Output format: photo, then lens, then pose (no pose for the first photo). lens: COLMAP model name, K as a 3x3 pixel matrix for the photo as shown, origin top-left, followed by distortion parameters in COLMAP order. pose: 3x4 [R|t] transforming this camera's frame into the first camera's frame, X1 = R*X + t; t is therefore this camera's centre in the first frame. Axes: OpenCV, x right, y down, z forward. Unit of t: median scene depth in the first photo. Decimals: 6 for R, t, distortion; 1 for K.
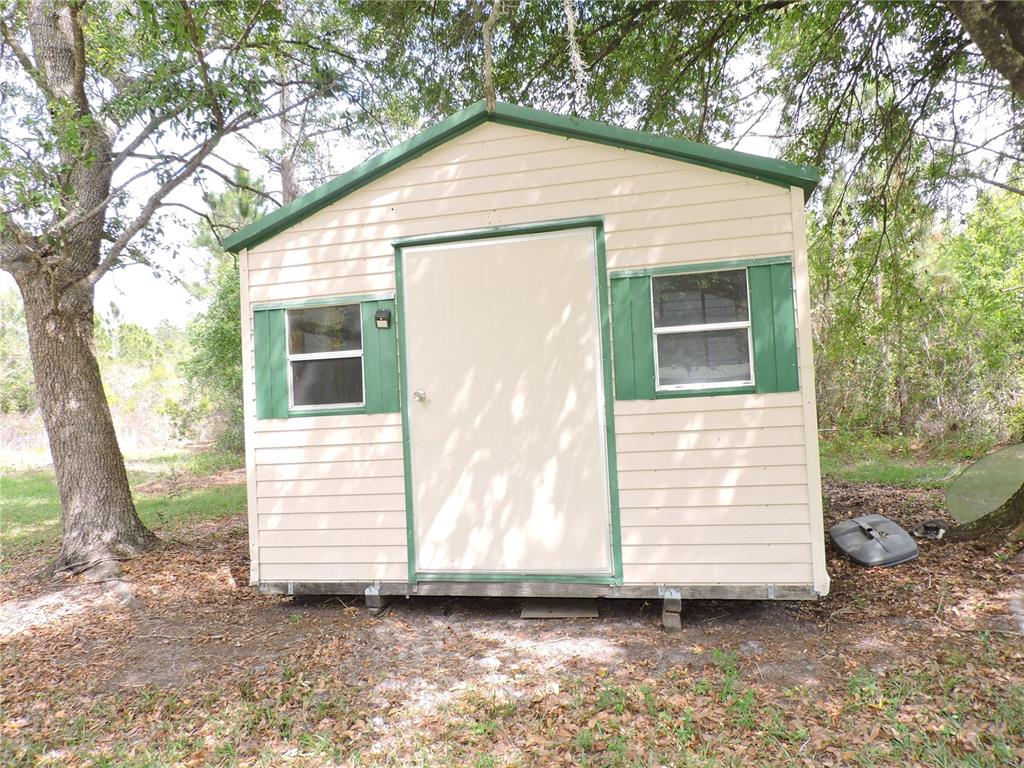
lens RADIAL K [[736.5, 0, 510.7], [0, 736.5, 389.9], [0, 0, 1]] dist [-0.013441, 0.000185]
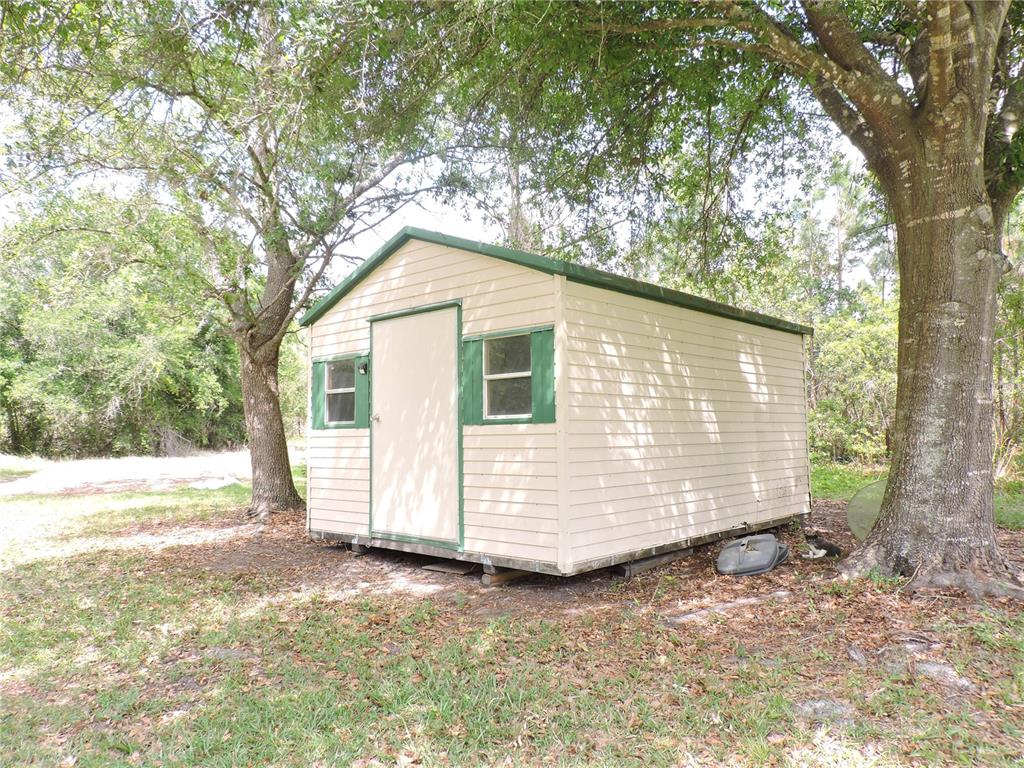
lens RADIAL K [[736.5, 0, 515.7], [0, 736.5, 381.3], [0, 0, 1]] dist [-0.013441, 0.000185]
pose [[0.872917, -0.000537, -0.487869, 0.911066], [-0.006613, 0.999895, -0.012932, -0.052558], [0.487825, 0.014515, 0.872821, -0.219598]]
